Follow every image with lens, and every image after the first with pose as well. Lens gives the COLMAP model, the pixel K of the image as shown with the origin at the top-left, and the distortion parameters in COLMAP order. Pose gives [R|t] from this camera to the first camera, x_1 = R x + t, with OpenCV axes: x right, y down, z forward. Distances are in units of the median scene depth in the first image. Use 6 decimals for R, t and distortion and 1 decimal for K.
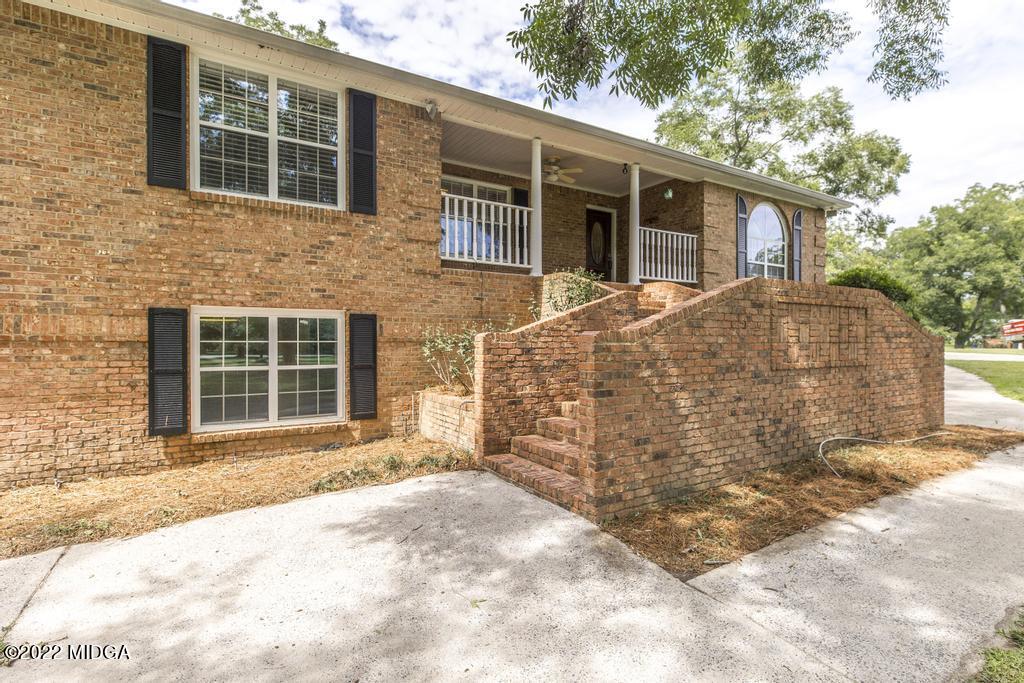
lens RADIAL K [[497.2, 0, 514.1], [0, 497.2, 343.8], [0, 0, 1]] dist [-0.001554, -0.000220]
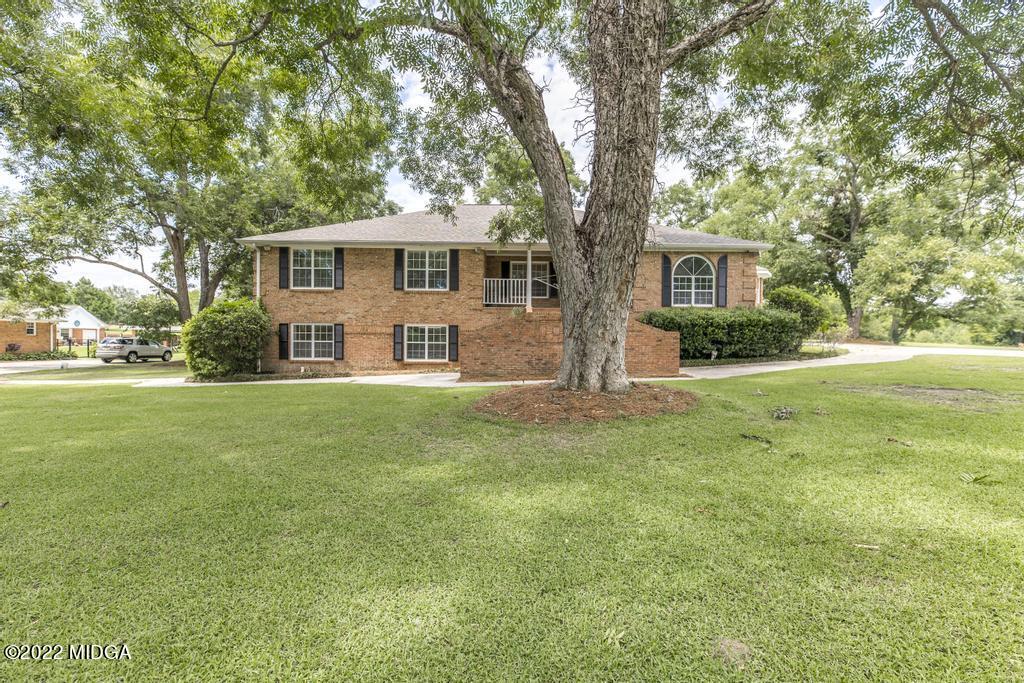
lens RADIAL K [[454.6, 0, 512.6], [0, 454.6, 343.8], [0, 0, 1]] dist [0.003978, 0.000422]
pose [[0.852037, 0.007809, -0.523423, 1.317795], [-0.012156, 0.999914, -0.004871, 0.055625], [0.523340, 0.010513, 0.852059, -1.034296]]
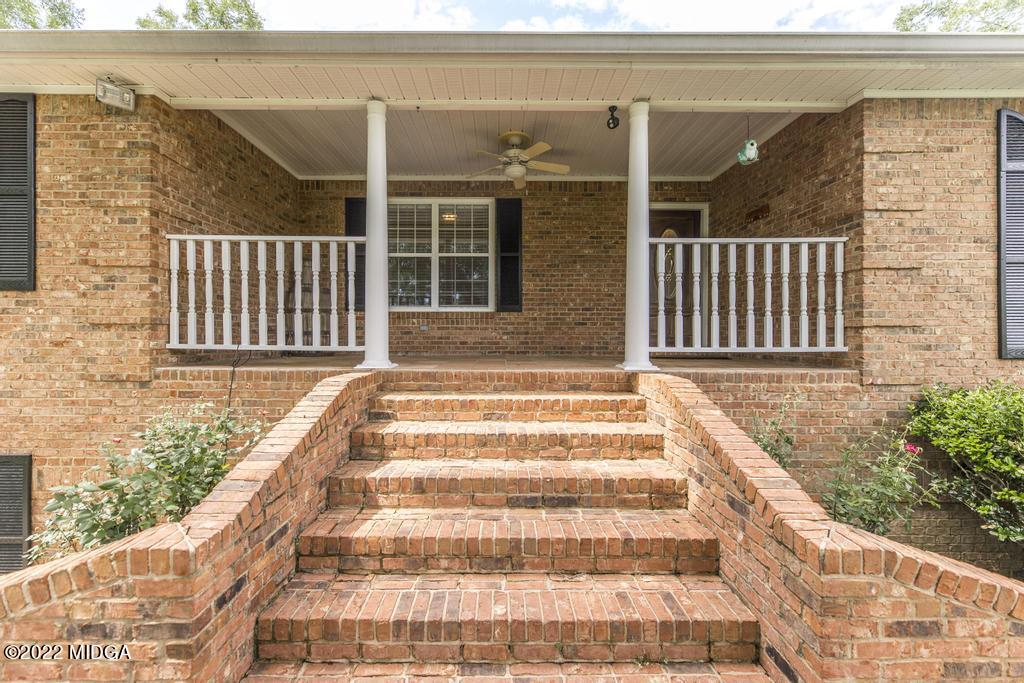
lens RADIAL K [[413.9, 0, 505.8], [0, 413.9, 335.8], [0, 0, 1]] dist [0.003035, 0.000148]
pose [[0.852507, 0.001397, -0.522713, 0.461200], [-0.006974, 0.999938, -0.008702, -0.196035], [0.522669, 0.011064, 0.852464, 0.837469]]
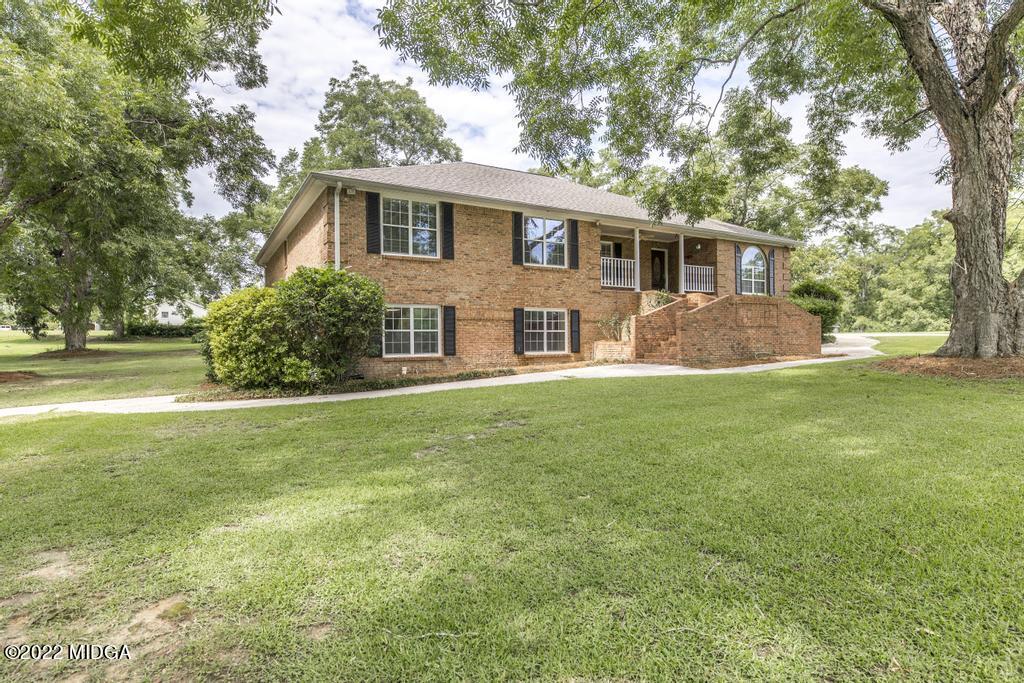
lens RADIAL K [[524.4, 0, 515.7], [0, 524.4, 340.4], [0, 0, 1]] dist [-0.002774, 0.001156]
pose [[0.999560, -0.012398, -0.026939, -0.502241], [0.012142, 0.999880, -0.009659, 0.107089], [0.027056, 0.009328, 0.999590, -1.517662]]
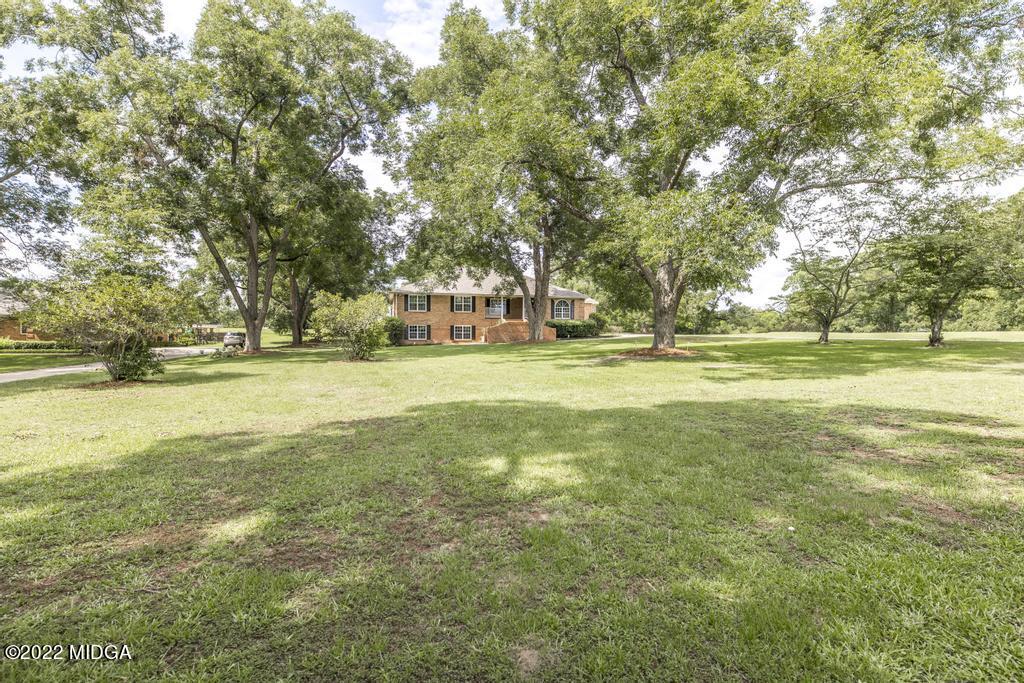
lens RADIAL K [[524.4, 0, 506.5], [0, 524.4, 340.1], [0, 0, 1]] dist [-0.002774, 0.001156]
pose [[0.951787, 0.005796, -0.306705, 2.448641], [-0.007195, 0.999968, -0.003430, 0.170314], [0.306676, 0.005471, 0.951798, -6.014283]]
